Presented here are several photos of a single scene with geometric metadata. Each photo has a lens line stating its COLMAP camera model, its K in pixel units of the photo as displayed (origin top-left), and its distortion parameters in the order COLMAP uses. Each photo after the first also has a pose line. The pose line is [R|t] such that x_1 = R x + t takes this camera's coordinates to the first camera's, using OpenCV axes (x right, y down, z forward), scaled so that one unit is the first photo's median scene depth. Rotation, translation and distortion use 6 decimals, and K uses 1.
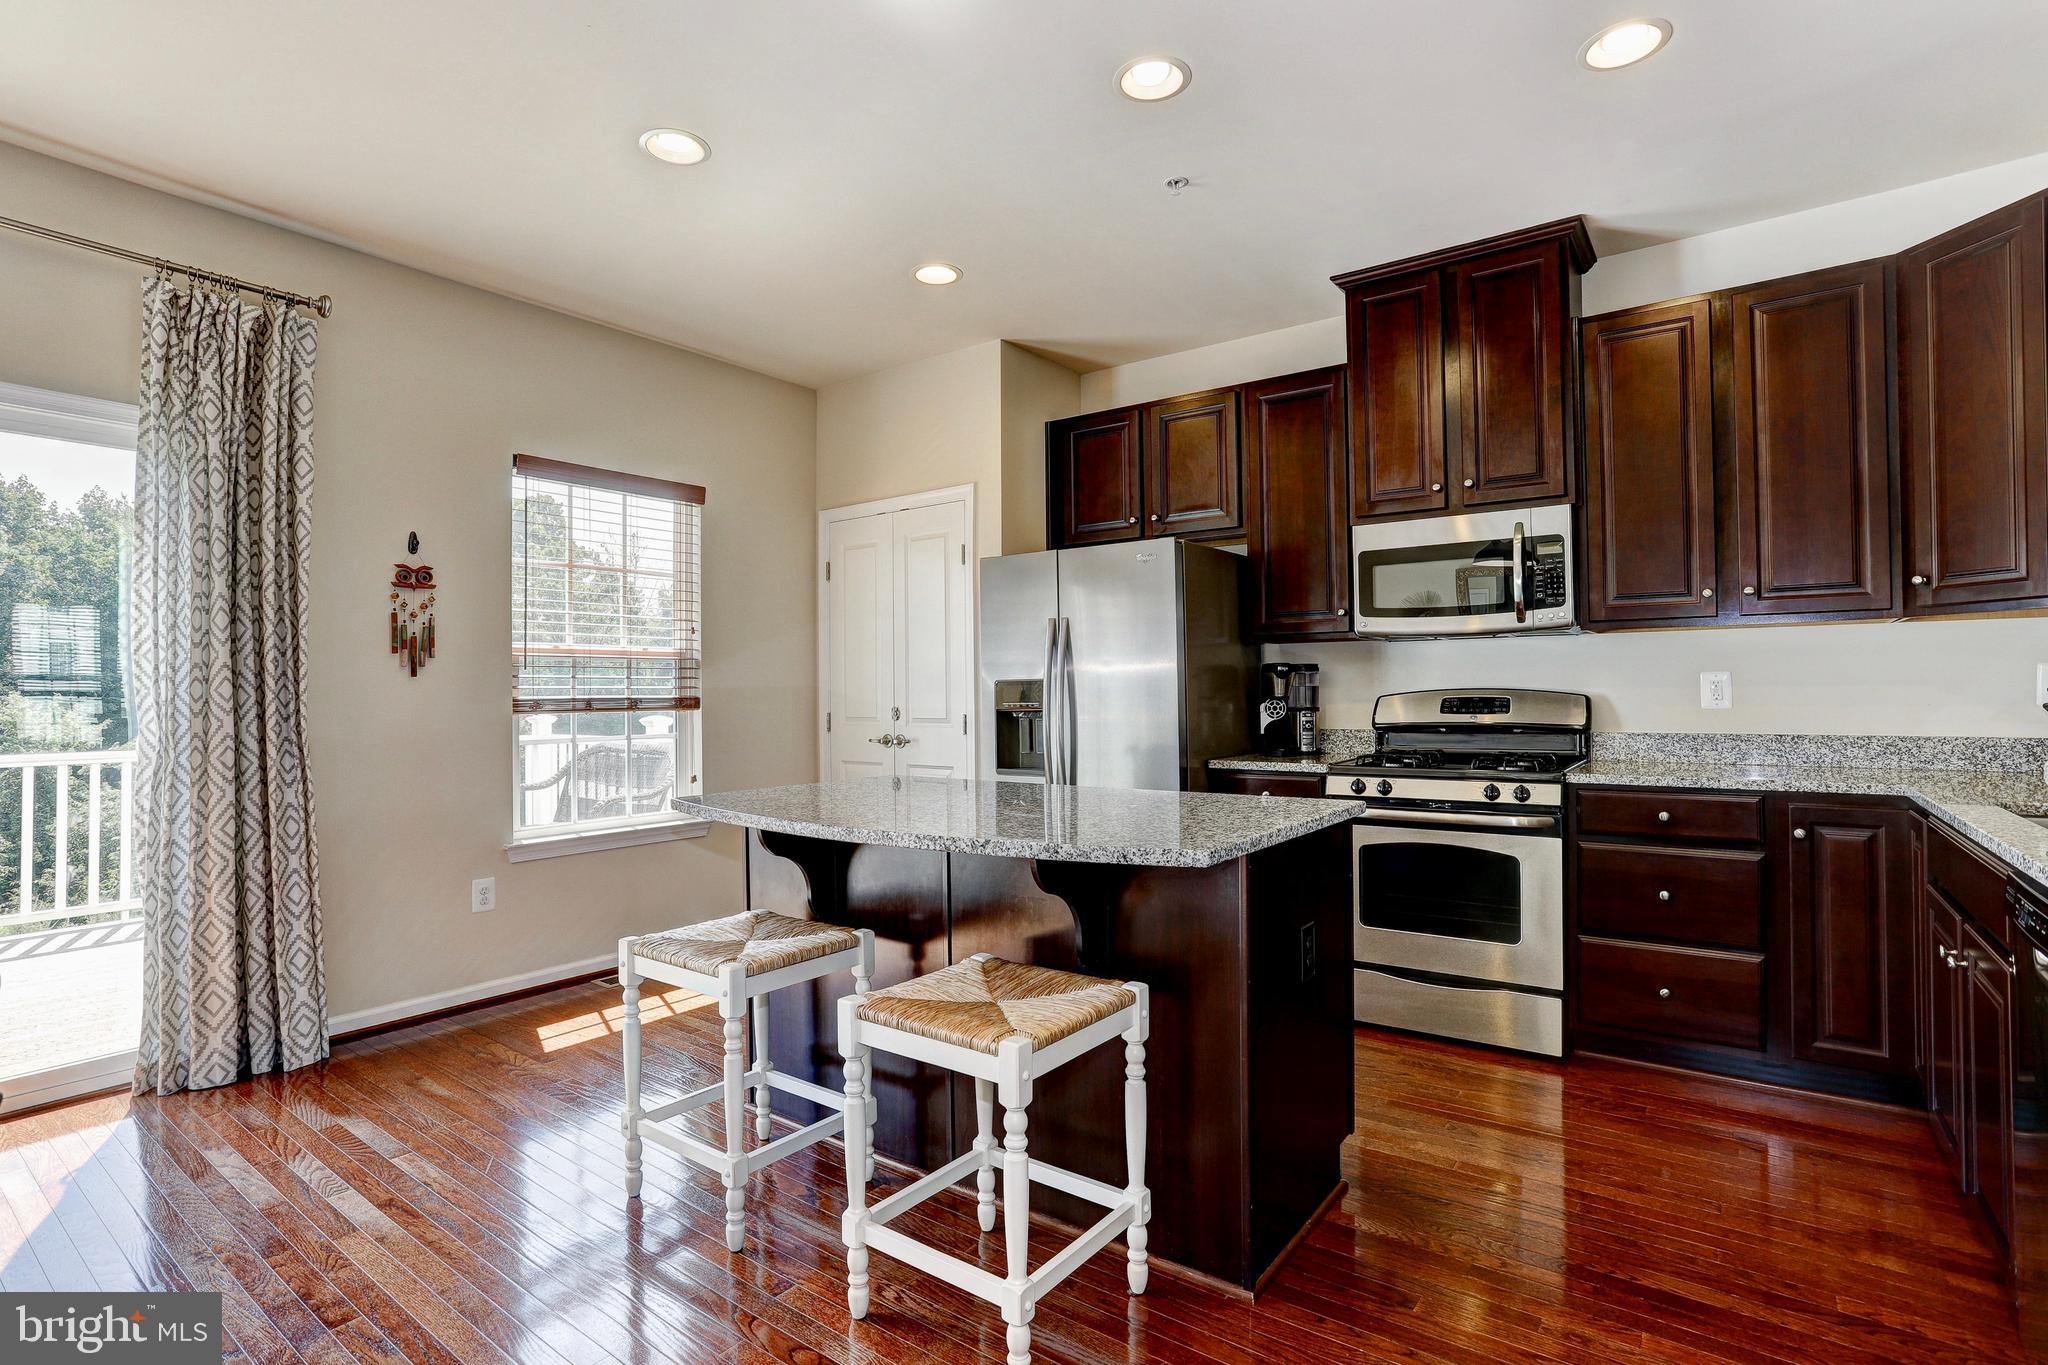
lens RADIAL K [[982.7, 0, 918.8], [0, 982.7, 685.2], [0, 0, 1]] dist [0.002901, 0.000400]
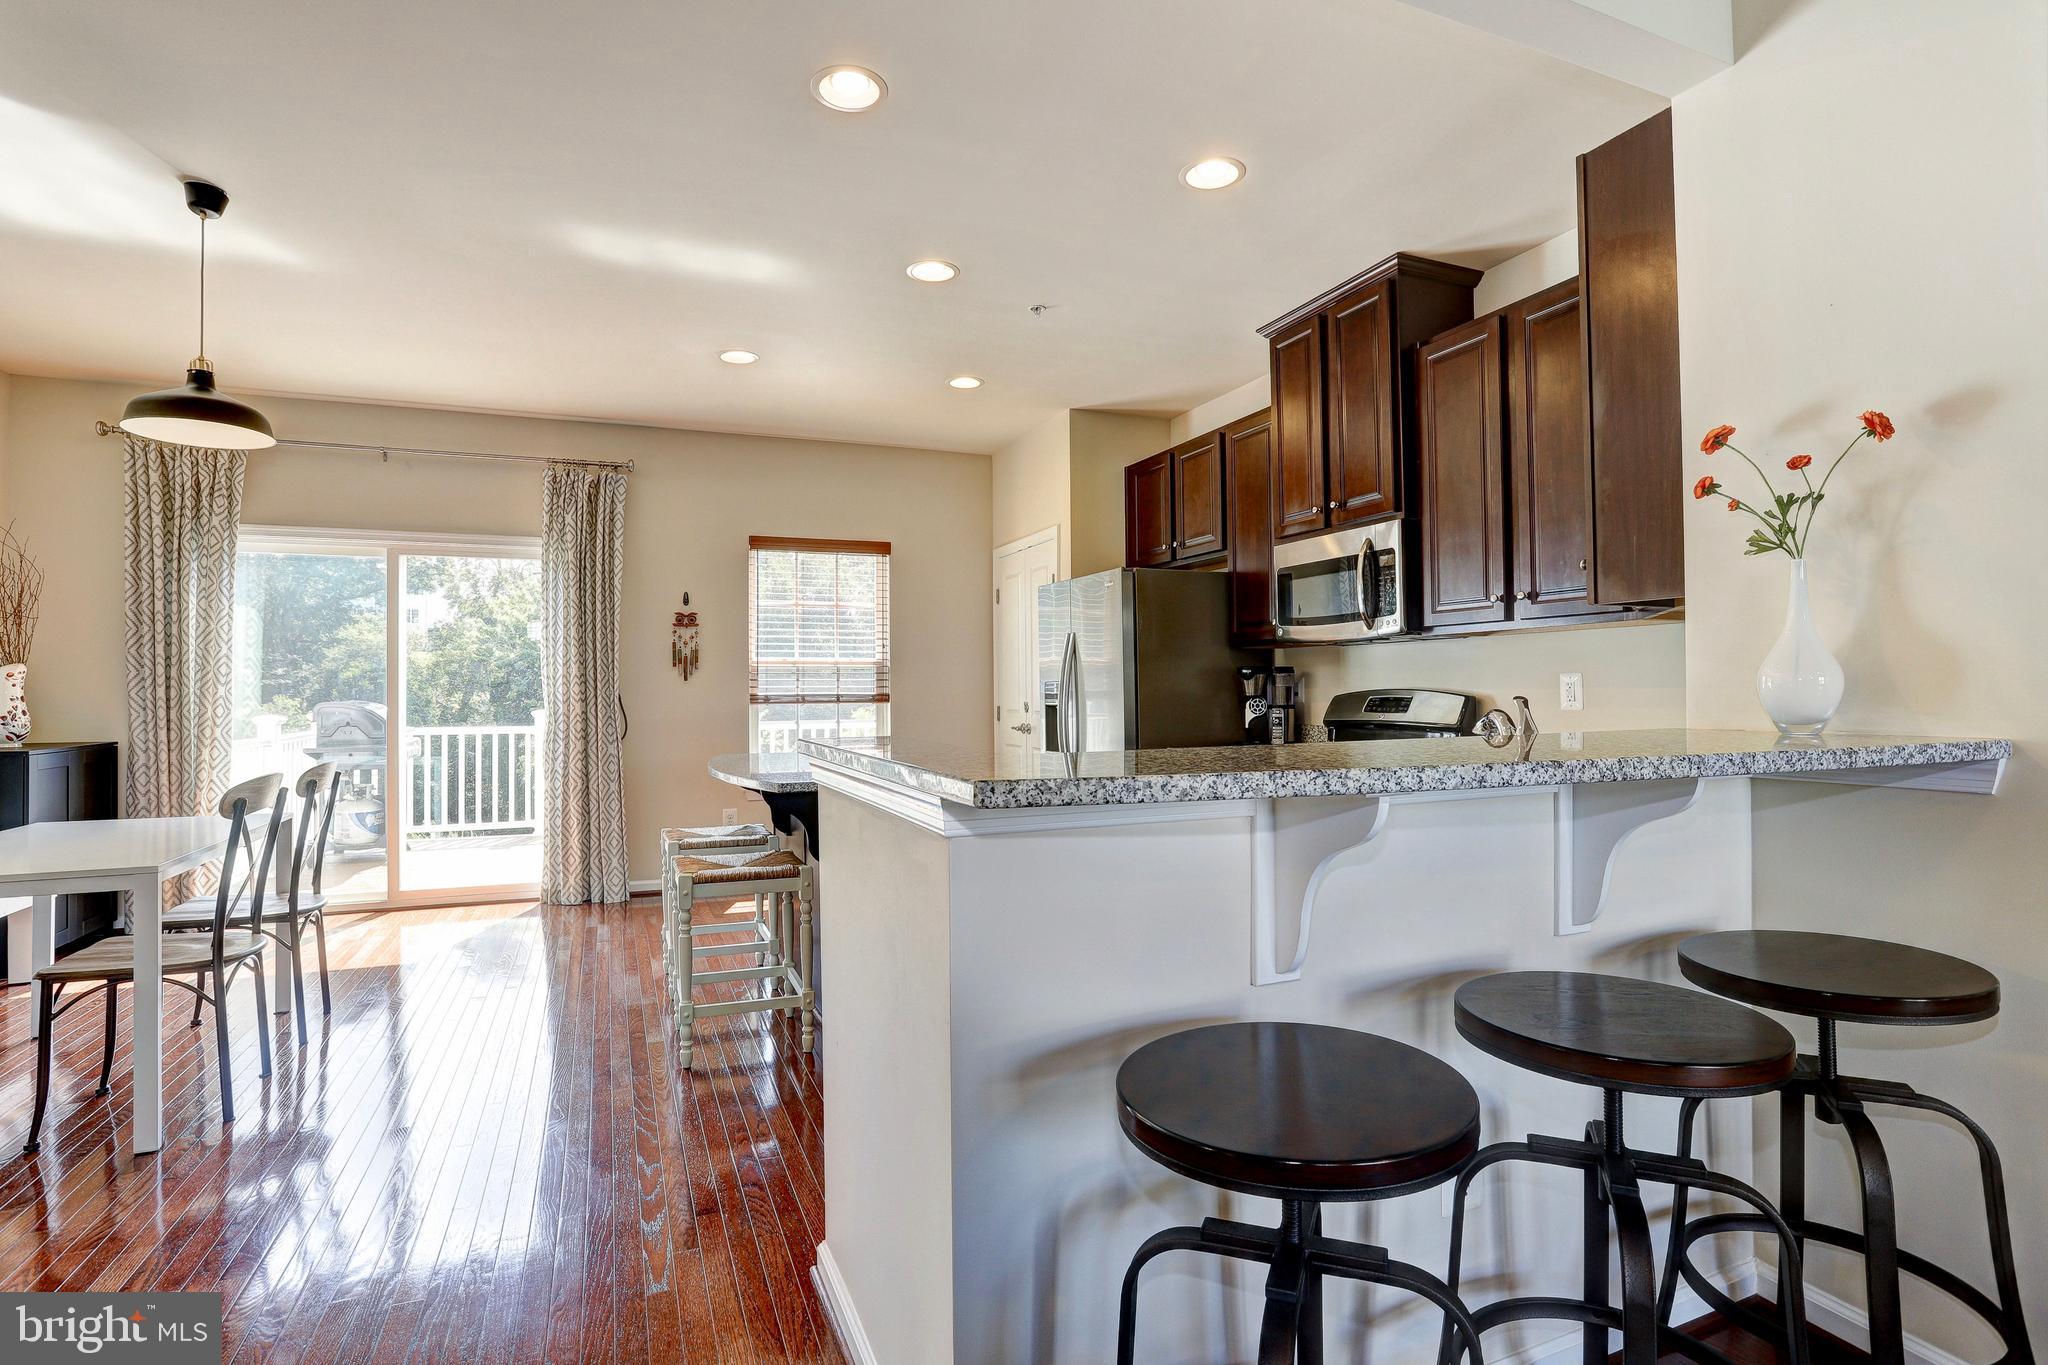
lens RADIAL K [[932.3, 0, 943.0], [0, 932.3, 684.1], [0, 0, 1]] dist [-0.001849, -0.000161]
pose [[0.863646, -0.000778, -0.504098, 0.644622], [0.002184, 0.999995, 0.002198, -0.005423], [0.504094, -0.002999, 0.863643, -0.125971]]
